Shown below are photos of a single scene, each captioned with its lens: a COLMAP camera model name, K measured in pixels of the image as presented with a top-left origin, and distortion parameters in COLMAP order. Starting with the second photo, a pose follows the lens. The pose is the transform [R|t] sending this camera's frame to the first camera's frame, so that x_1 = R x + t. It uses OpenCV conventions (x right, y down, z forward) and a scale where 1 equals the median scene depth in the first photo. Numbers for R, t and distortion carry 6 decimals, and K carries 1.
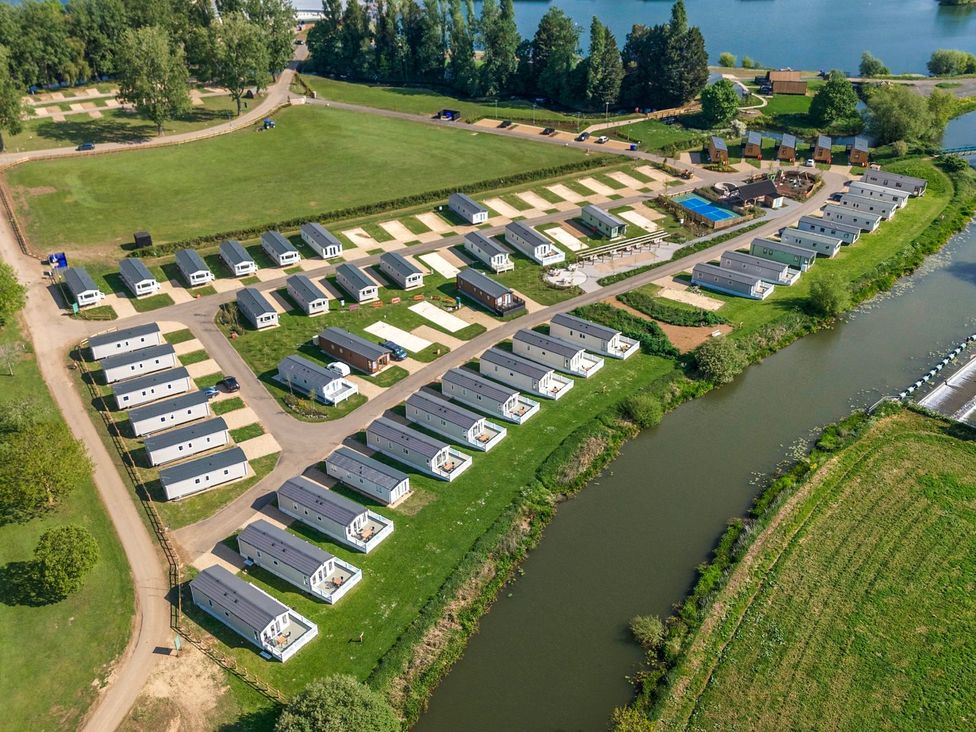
lens RADIAL K [[957.2, 0, 491.5], [0, 957.2, 368.0], [0, 0, 1]] dist [0.043226, 0.000000]
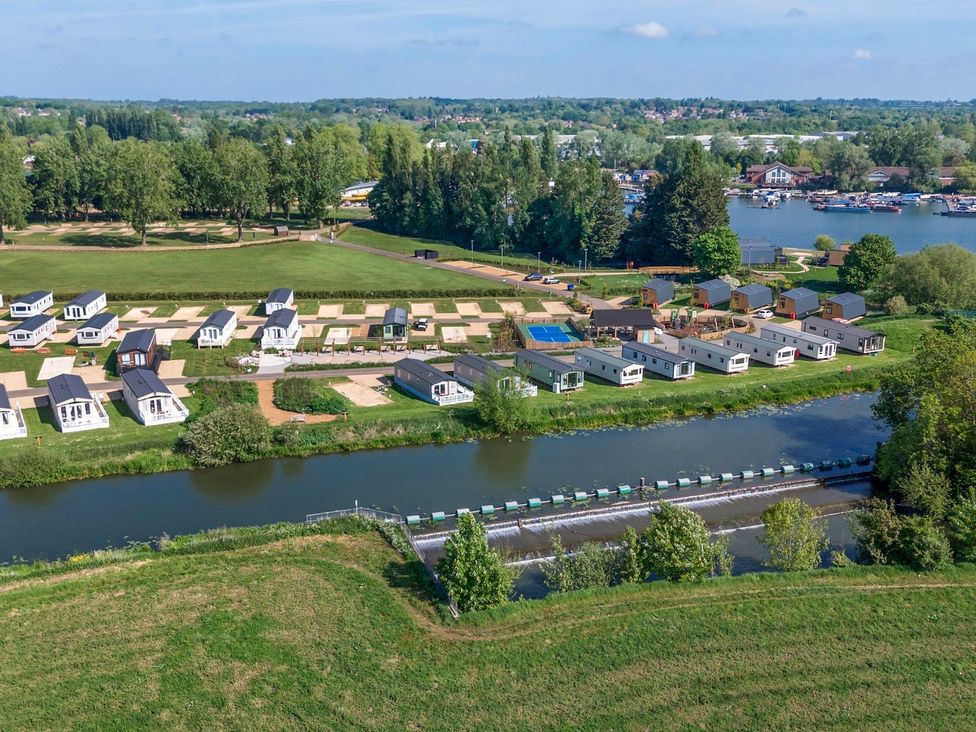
lens RADIAL K [[957.2, 0, 493.4], [0, 957.2, 365.2], [0, 0, 1]] dist [0.043226, 0.000000]
pose [[0.913927, 0.109180, -0.390919, 0.441296], [-0.216234, 0.946051, -0.241309, 0.044647], [0.343484, 0.305069, 0.888230, 0.300369]]
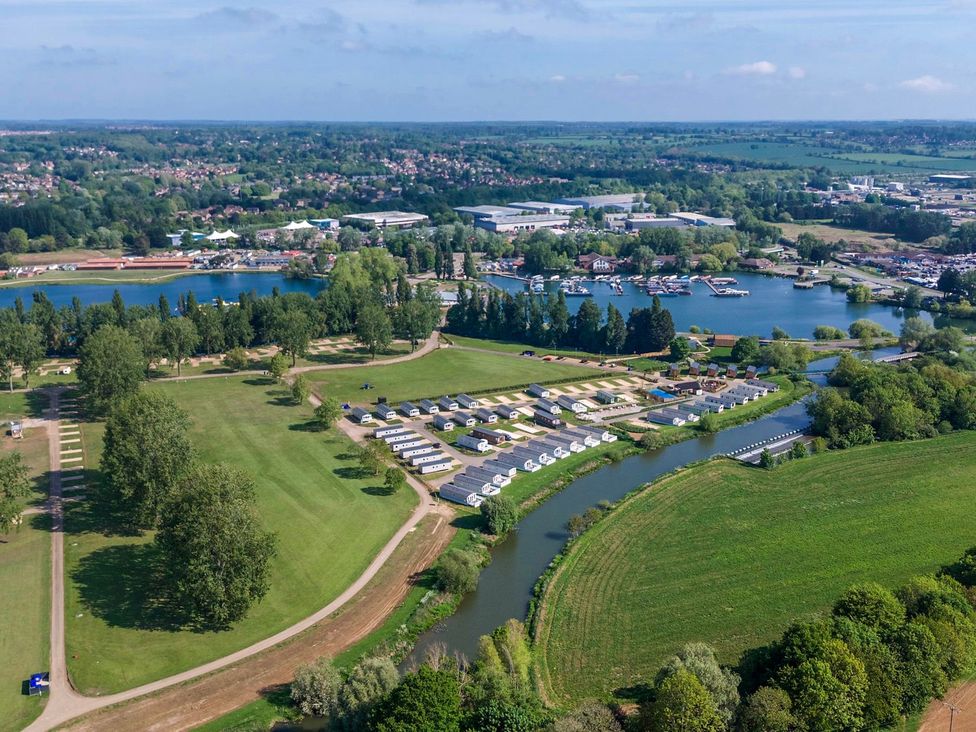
lens RADIAL K [[957.2, 0, 485.2], [0, 957.2, 368.4], [0, 0, 1]] dist [0.043226, 0.000000]
pose [[0.997221, 0.016064, -0.072748, 0.006286], [-0.036341, 0.957310, -0.286771, 0.326923], [0.065035, 0.288617, 0.955233, -0.825612]]
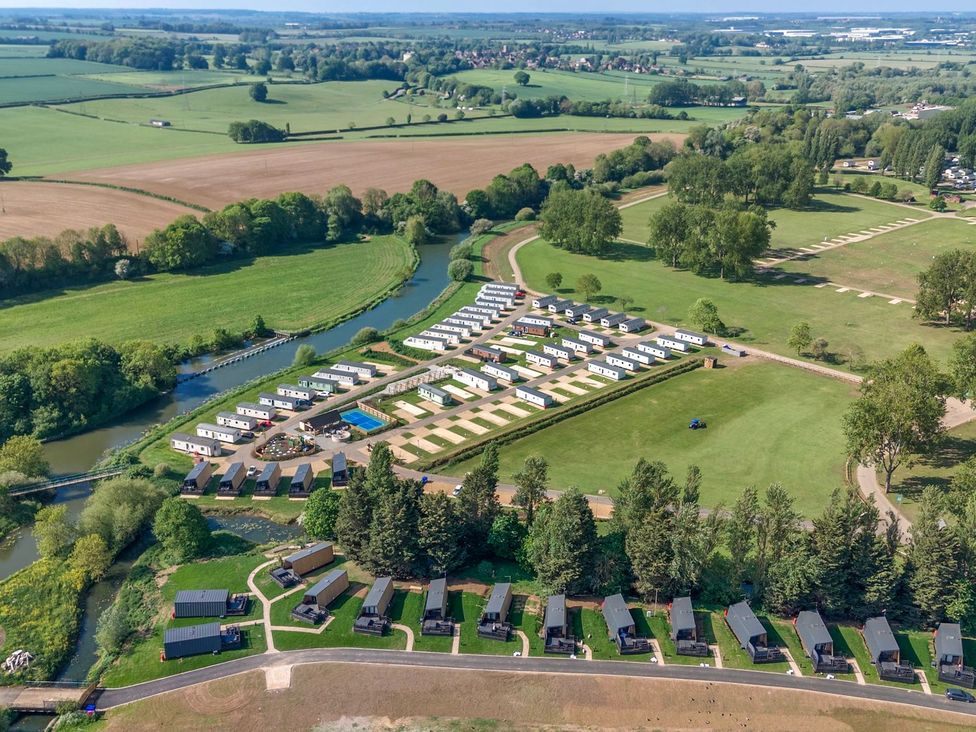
lens RADIAL K [[957.2, 0, 488.7], [0, 957.2, 364.4], [0, 0, 1]] dist [0.043226, 0.000000]
pose [[-0.968630, 0.080345, -0.235161, 0.325470], [-0.134868, 0.624850, 0.769008, -1.132322], [0.208726, 0.776600, -0.594413, 1.609625]]
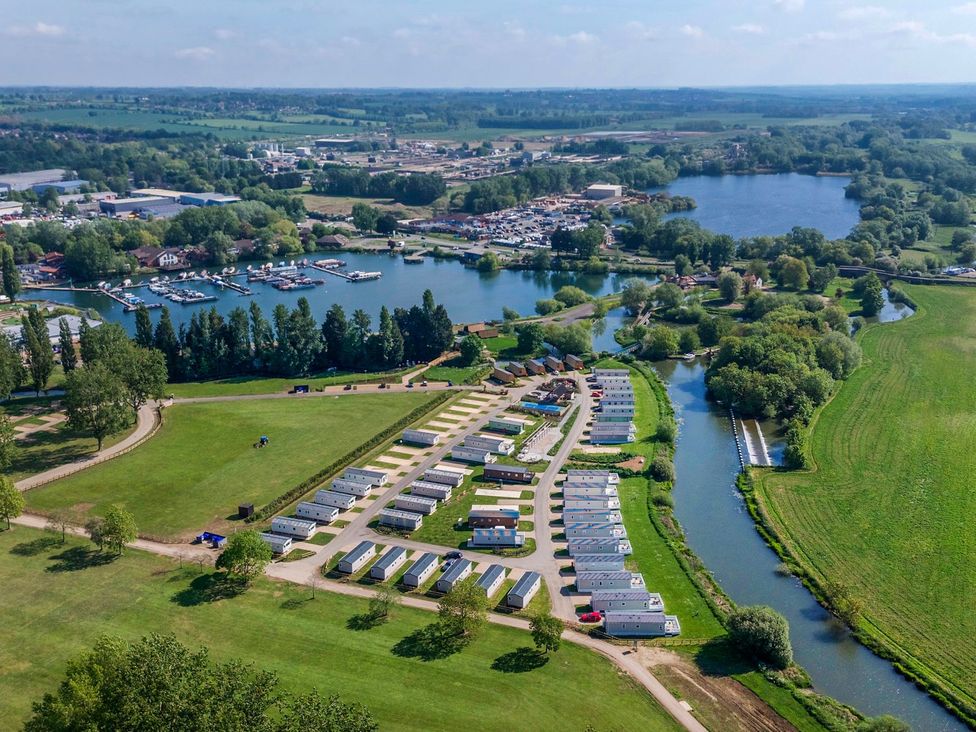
lens RADIAL K [[957.2, 0, 483.1], [0, 957.2, 362.7], [0, 0, 1]] dist [0.043226, 0.000000]
pose [[0.800654, -0.165238, 0.575890, -0.701007], [0.310821, 0.936304, -0.163480, -0.004626], [-0.512194, 0.309890, 0.801015, -0.229772]]
